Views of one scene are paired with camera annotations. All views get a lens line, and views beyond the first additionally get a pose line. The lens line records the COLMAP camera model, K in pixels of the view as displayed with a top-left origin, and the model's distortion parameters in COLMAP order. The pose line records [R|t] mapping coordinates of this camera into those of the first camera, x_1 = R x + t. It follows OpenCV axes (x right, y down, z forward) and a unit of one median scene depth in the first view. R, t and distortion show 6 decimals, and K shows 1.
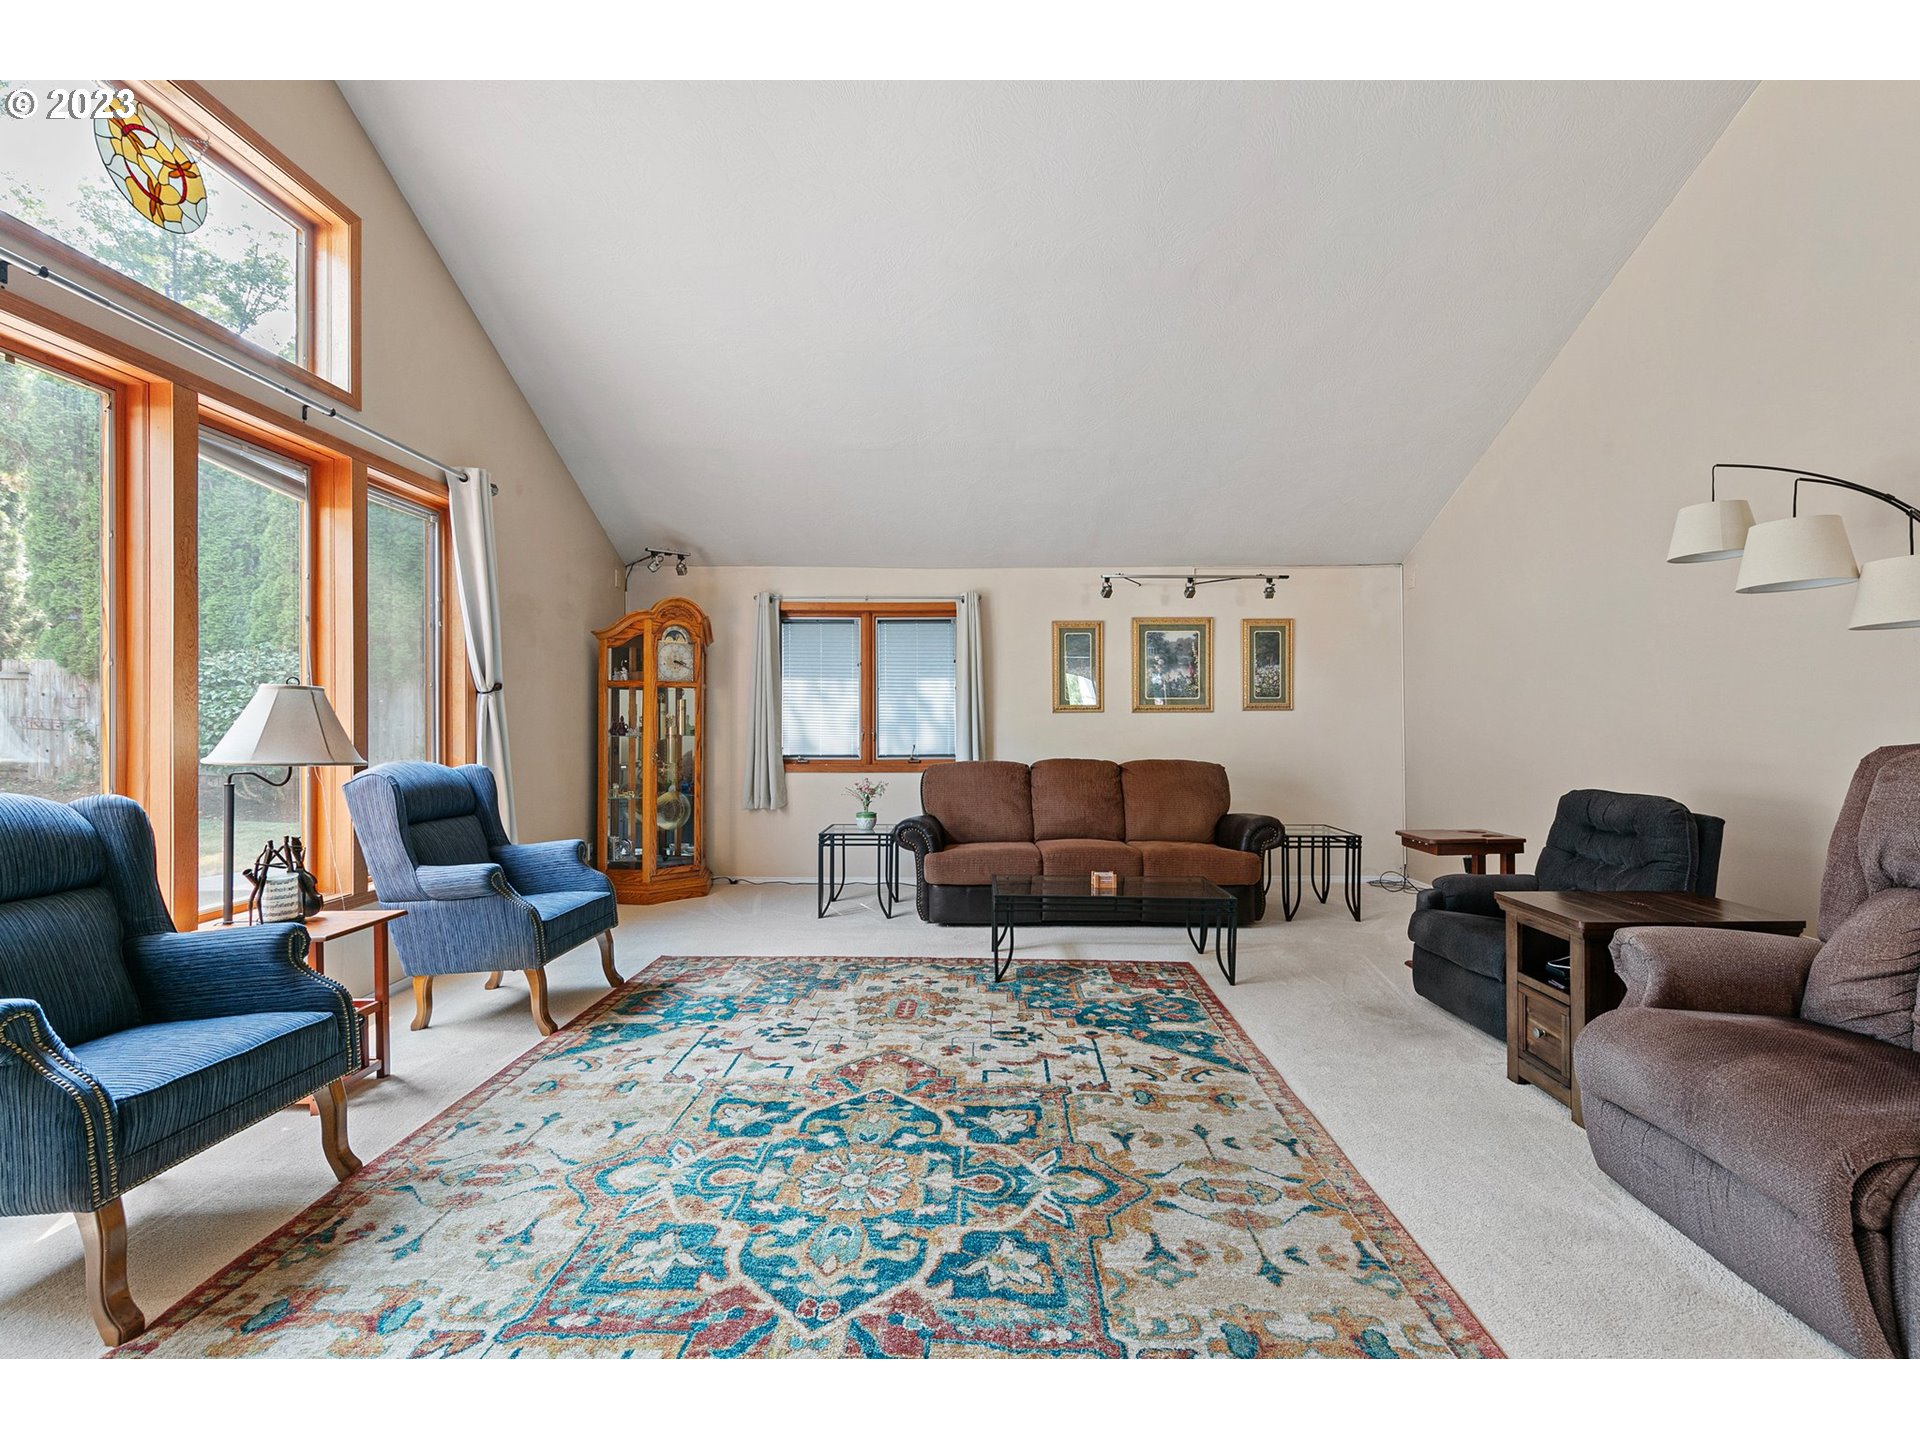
lens RADIAL K [[848.2, 0, 970.4], [0, 848.2, 719.9], [0, 0, 1]] dist [0.010485, -0.000103]
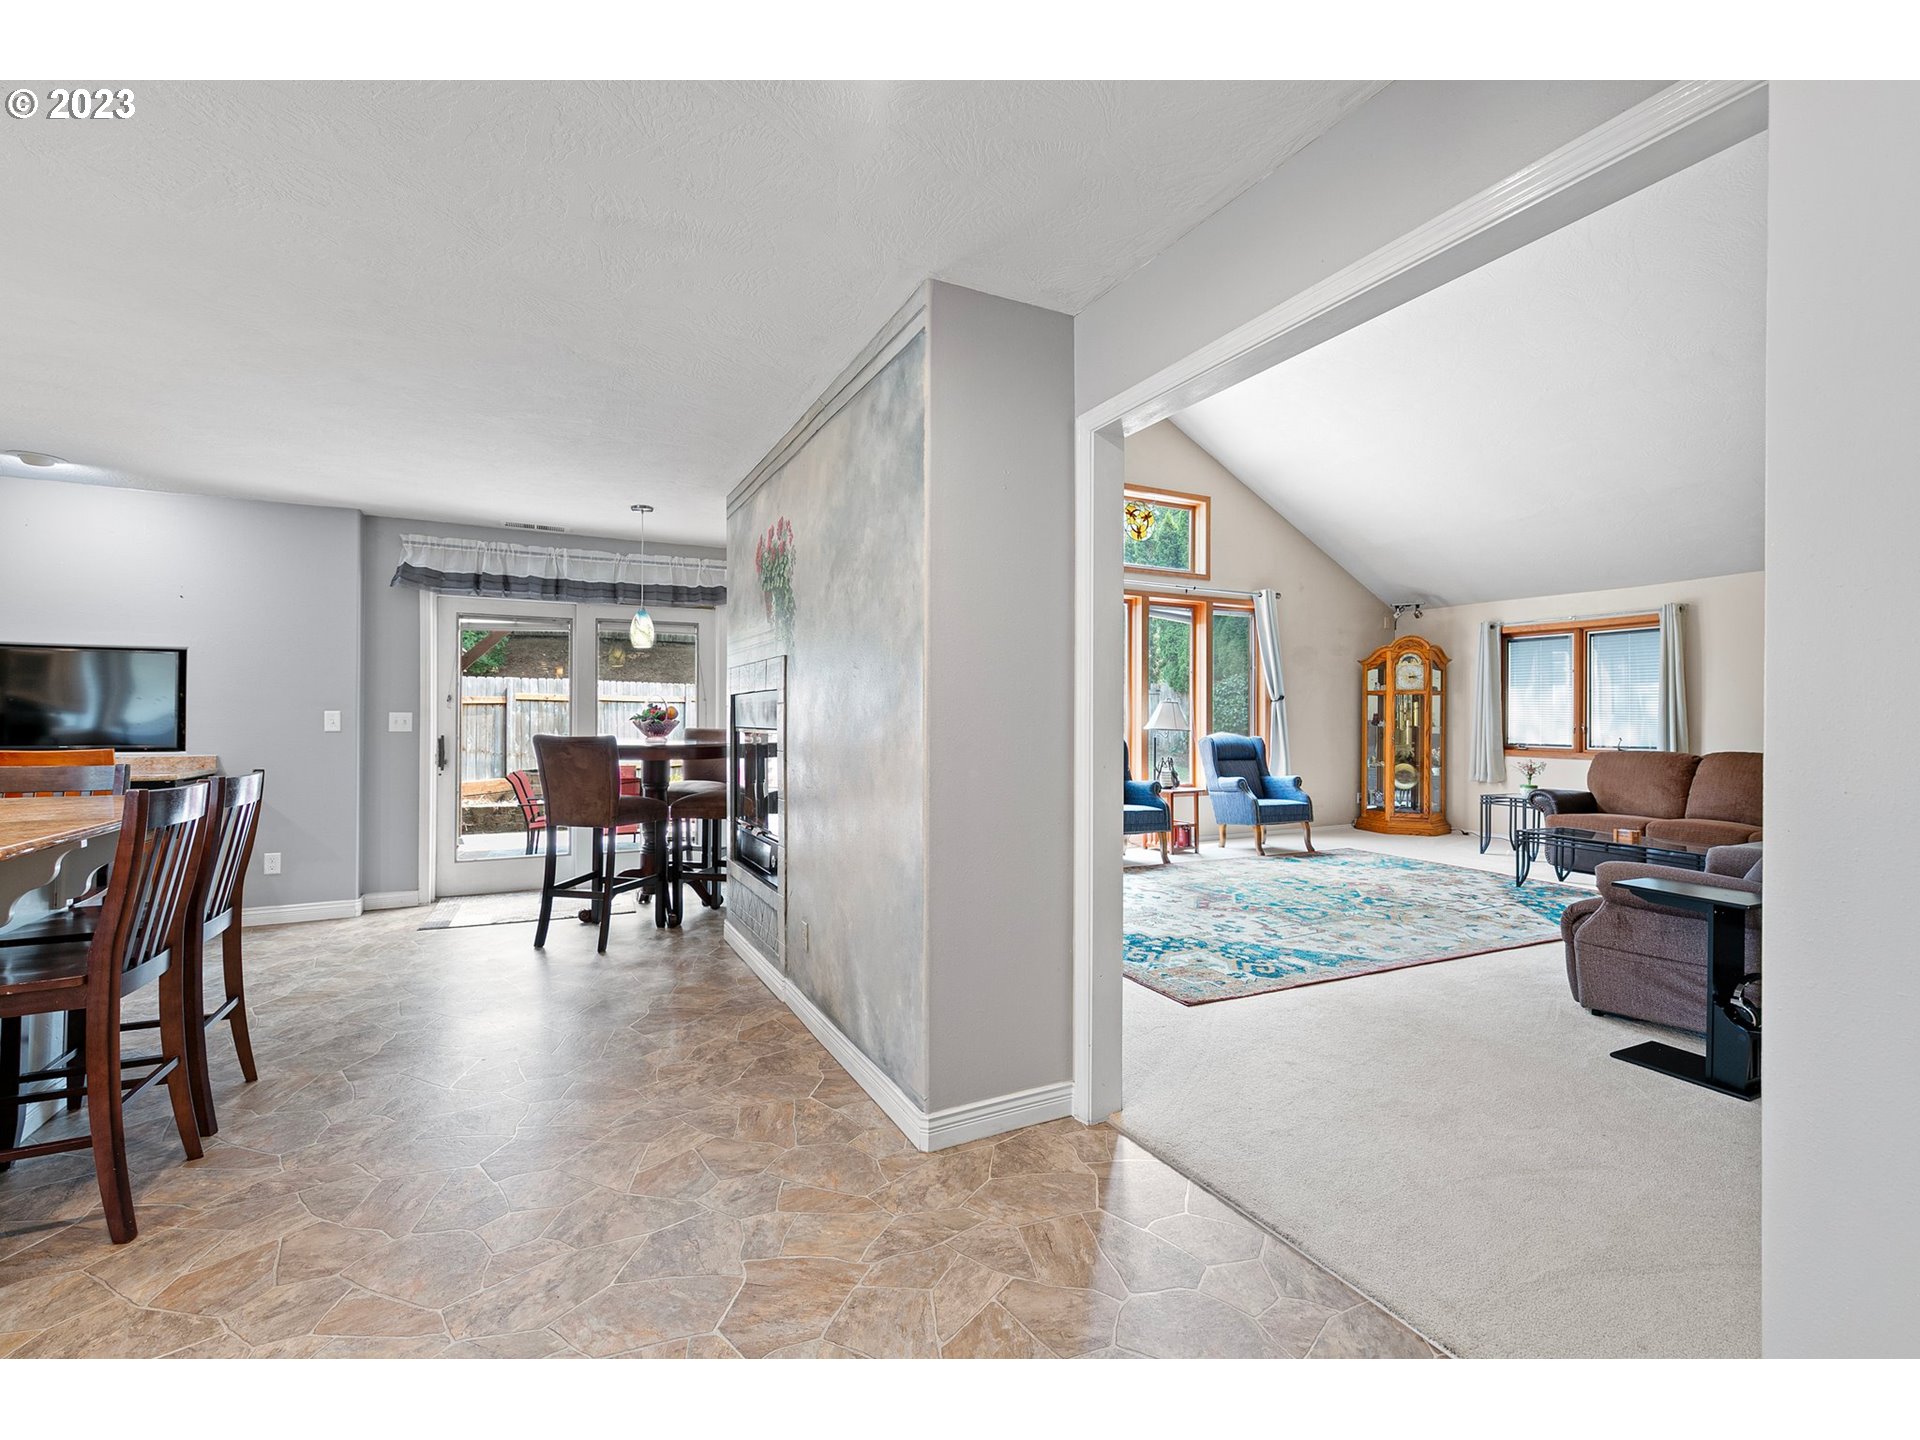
lens RADIAL K [[848.2, 0, 970.4], [0, 848.2, 719.9], [0, 0, 1]] dist [0.010485, -0.000103]
pose [[0.469300, 0.005567, -0.883021, 0.624544], [-0.005913, 0.999978, 0.003161, 0.006679], [0.883019, 0.003738, 0.469323, -0.396936]]
